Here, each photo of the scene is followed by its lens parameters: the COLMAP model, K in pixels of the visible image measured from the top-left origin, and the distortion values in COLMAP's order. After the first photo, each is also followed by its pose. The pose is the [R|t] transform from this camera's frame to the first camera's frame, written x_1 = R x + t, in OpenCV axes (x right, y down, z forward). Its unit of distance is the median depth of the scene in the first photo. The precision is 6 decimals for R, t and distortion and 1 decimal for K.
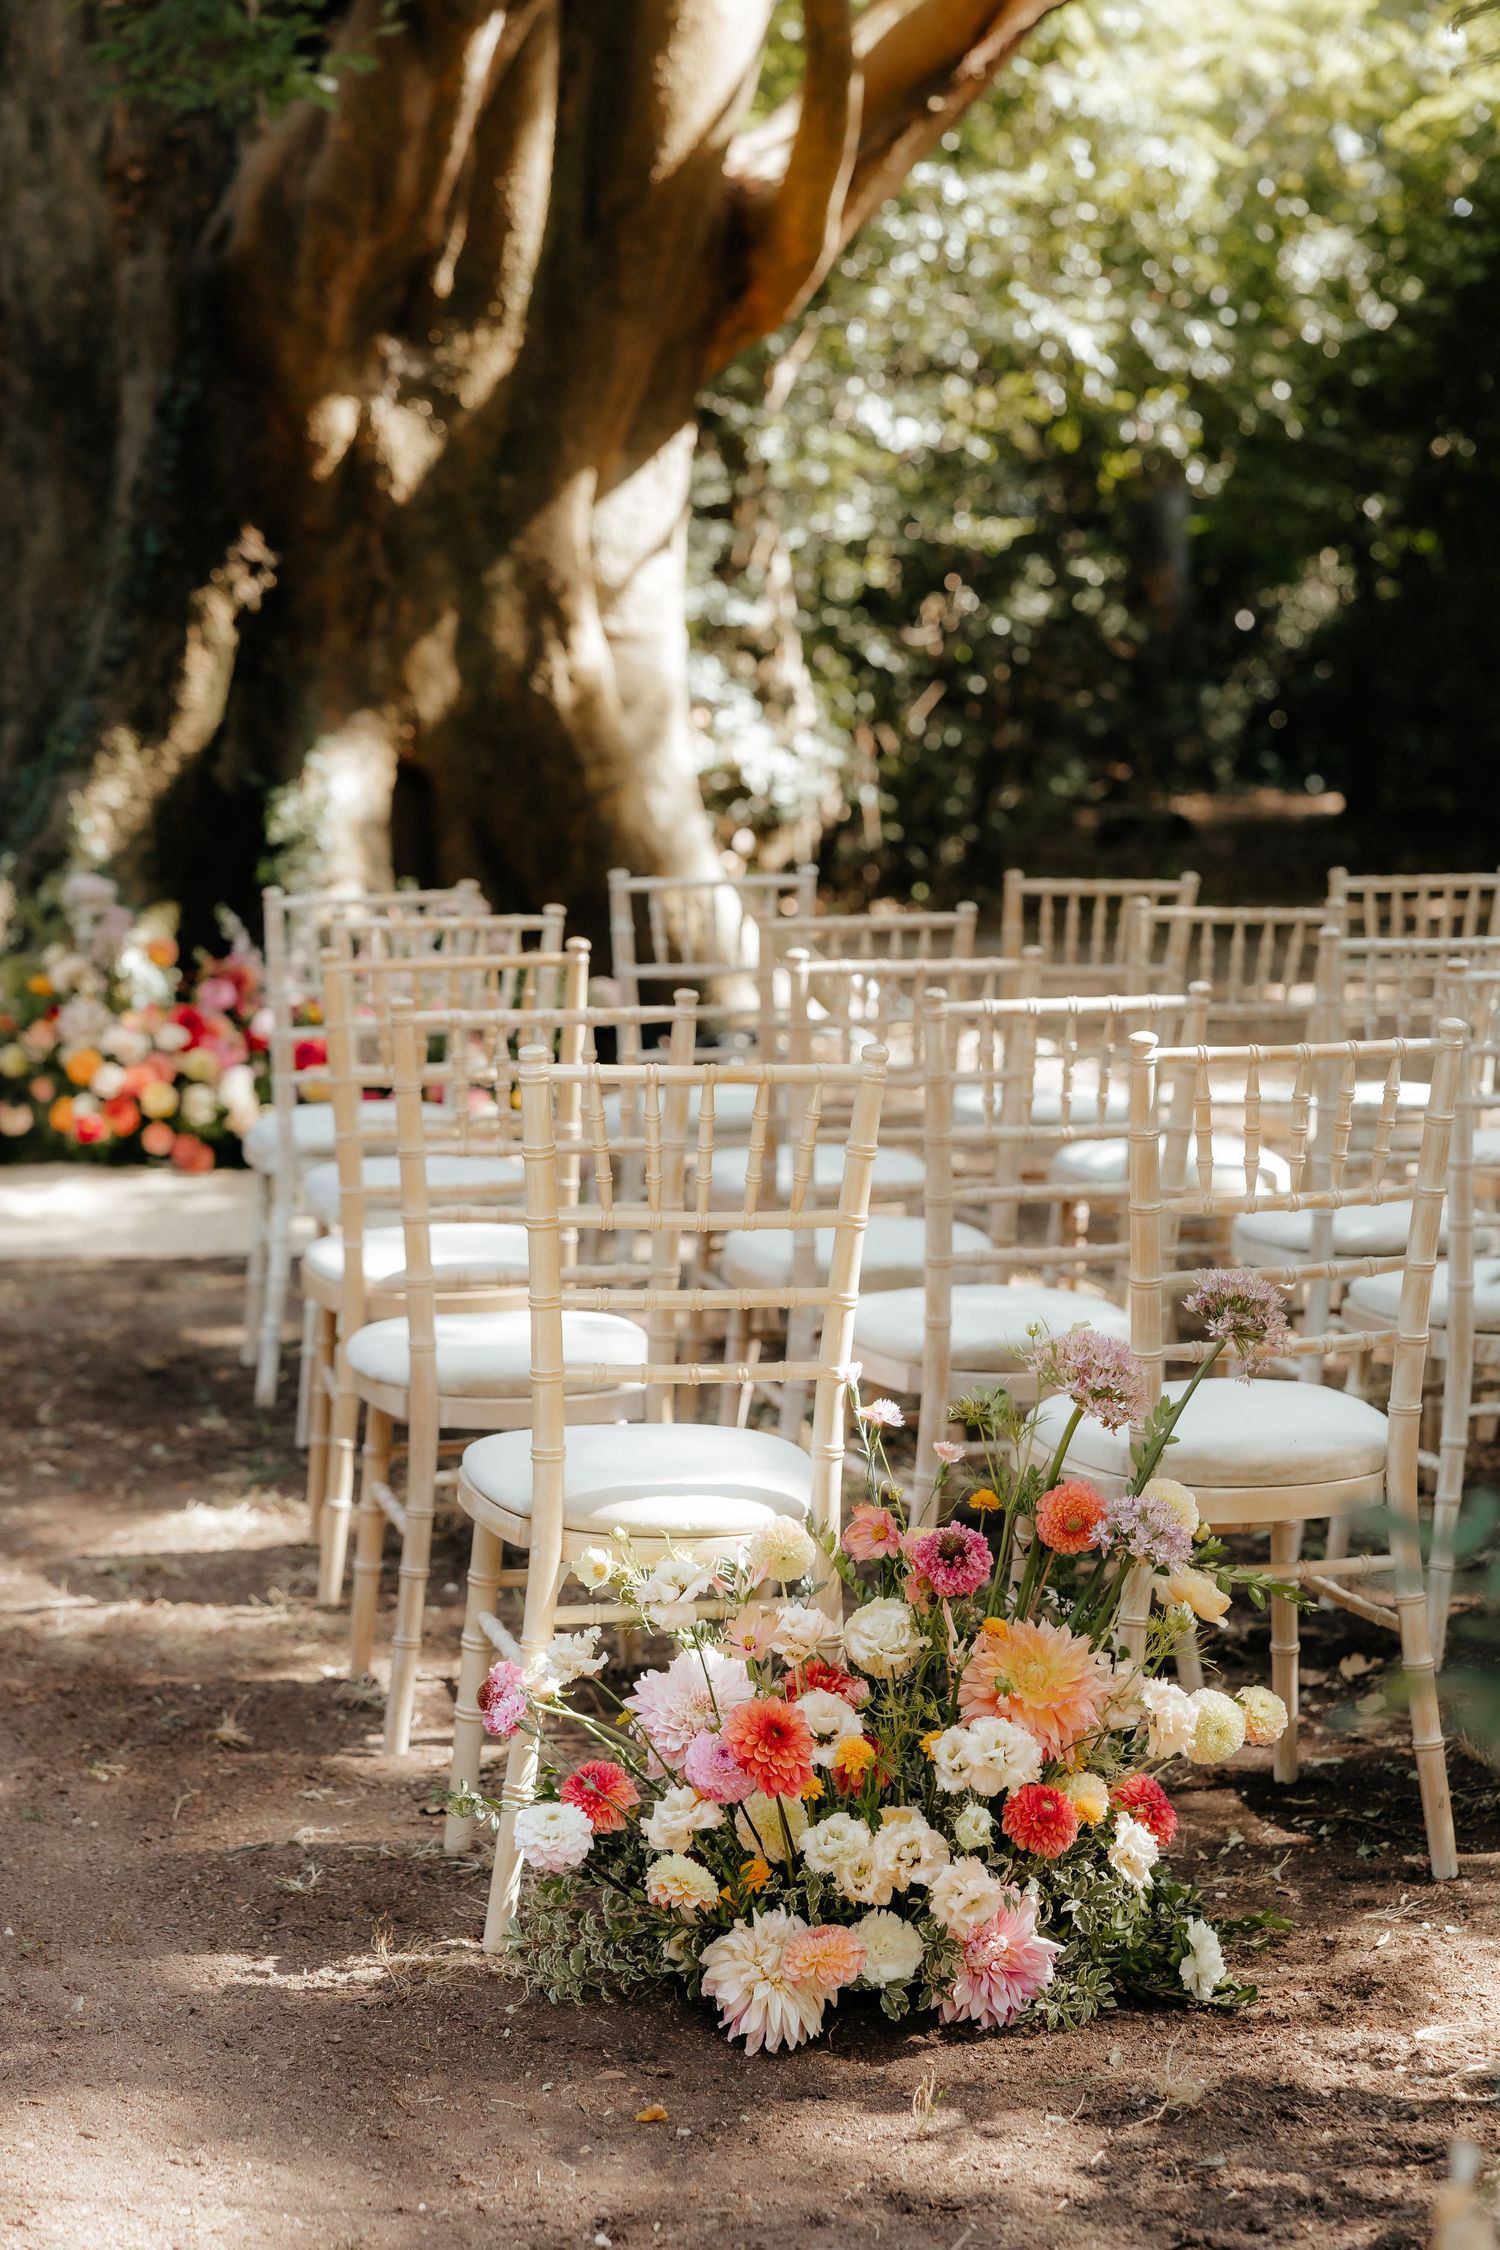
lens RADIAL K [[4540.8, 0, 751.2], [0, 4540.8, 1147.2], [0, 0, 1]] dist [0.059033, 0.000000]
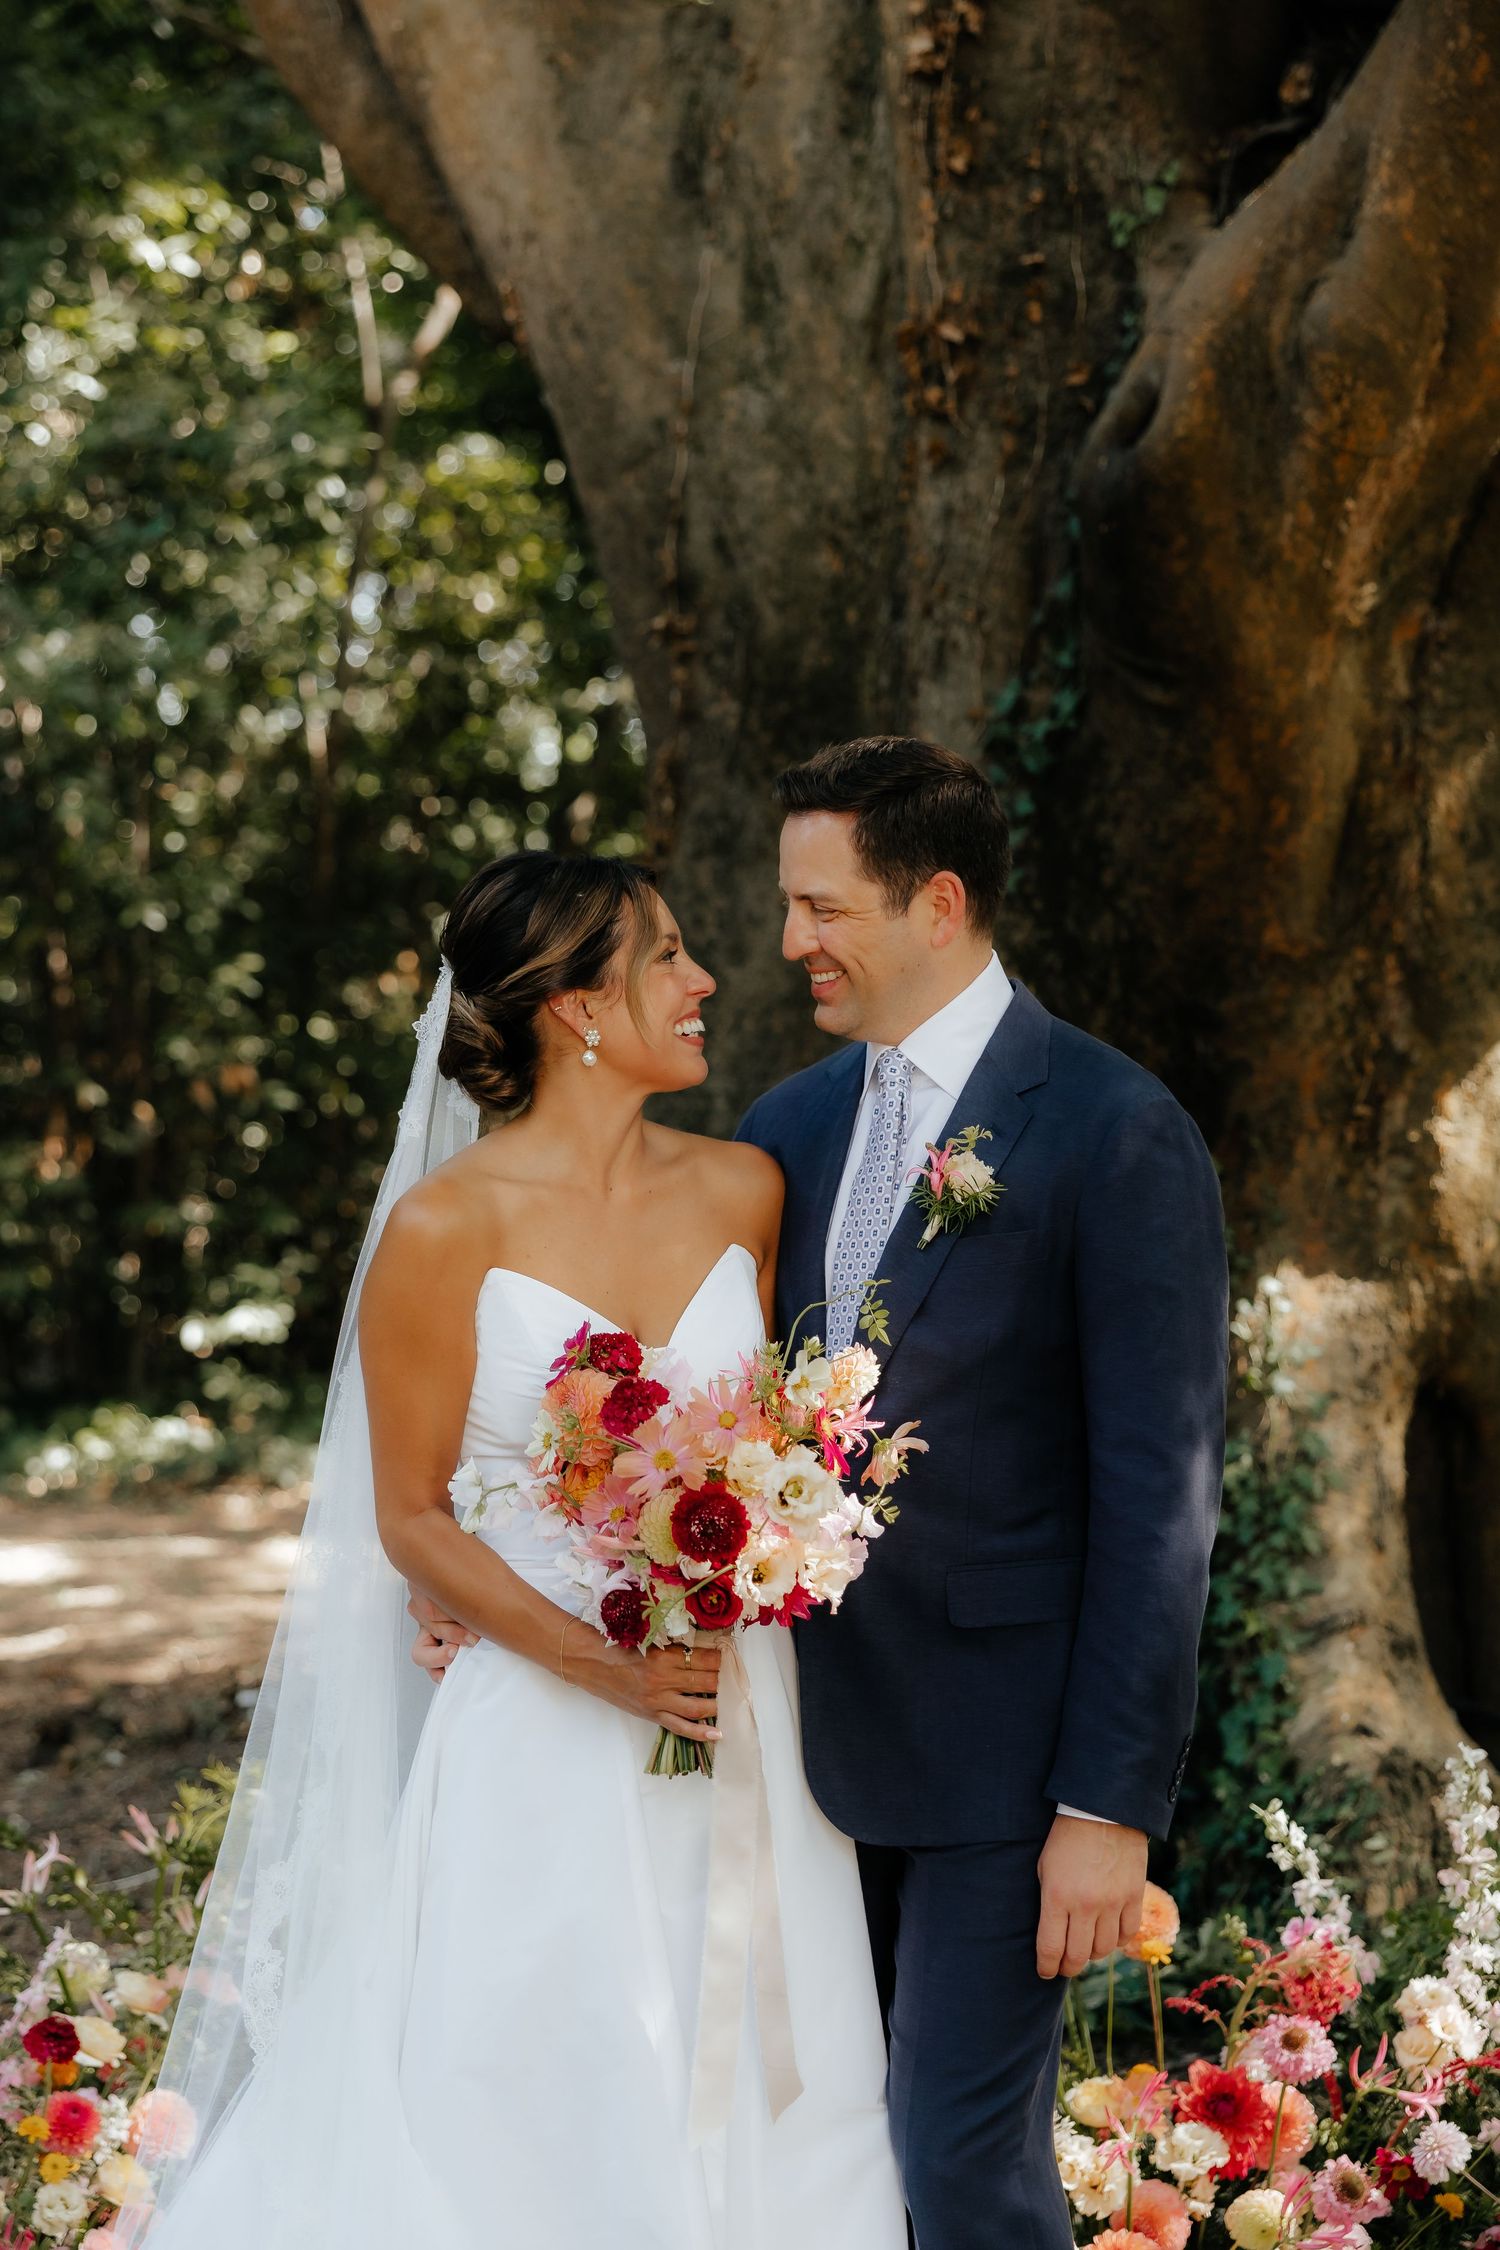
lens RADIAL K [[3809.6, 0, 727.6], [0, 3809.6, 1105.6], [0, 0, 1]] dist [0.020966, 0.000000]
pose [[0.995351, 0.008940, -0.095902, -0.136571], [-0.017640, 0.995762, -0.090261, -0.087804], [0.094688, 0.091533, 0.991290, 0.629850]]
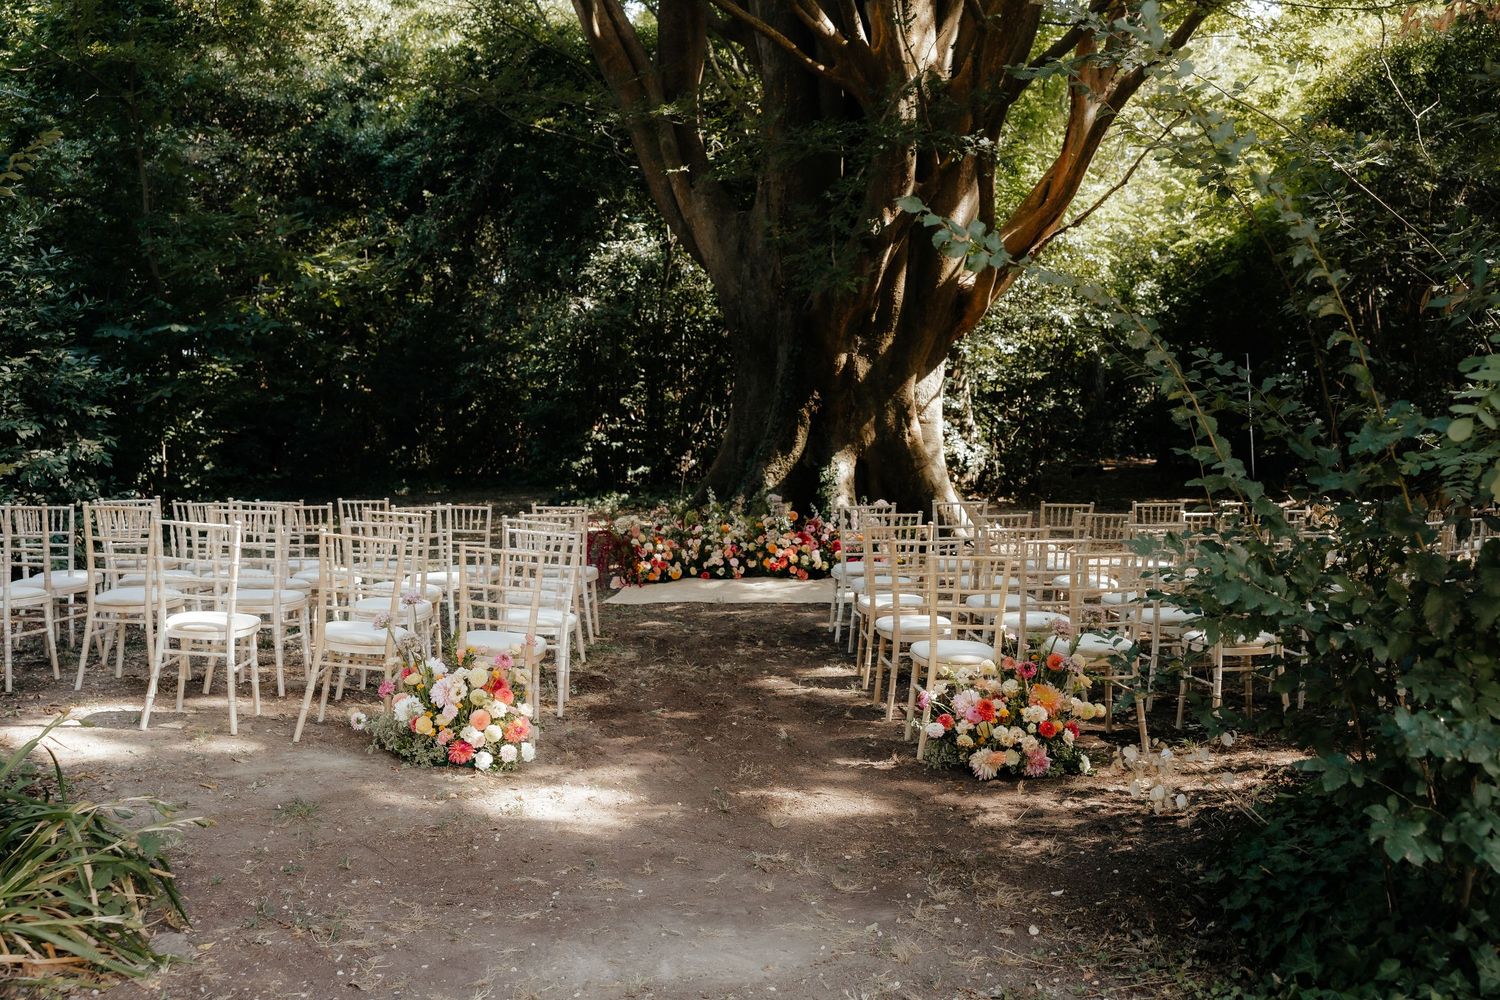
lens RADIAL K [[1644.8, 0, 745.7], [0, 1644.8, 499.1], [0, 0, 1]] dist [0.015375, 0.000000]
pose [[0.992610, 0.010048, -0.120935, -0.014512], [-0.015454, 0.998919, -0.043849, -0.000140], [0.120364, 0.045394, 0.991691, -0.255482]]
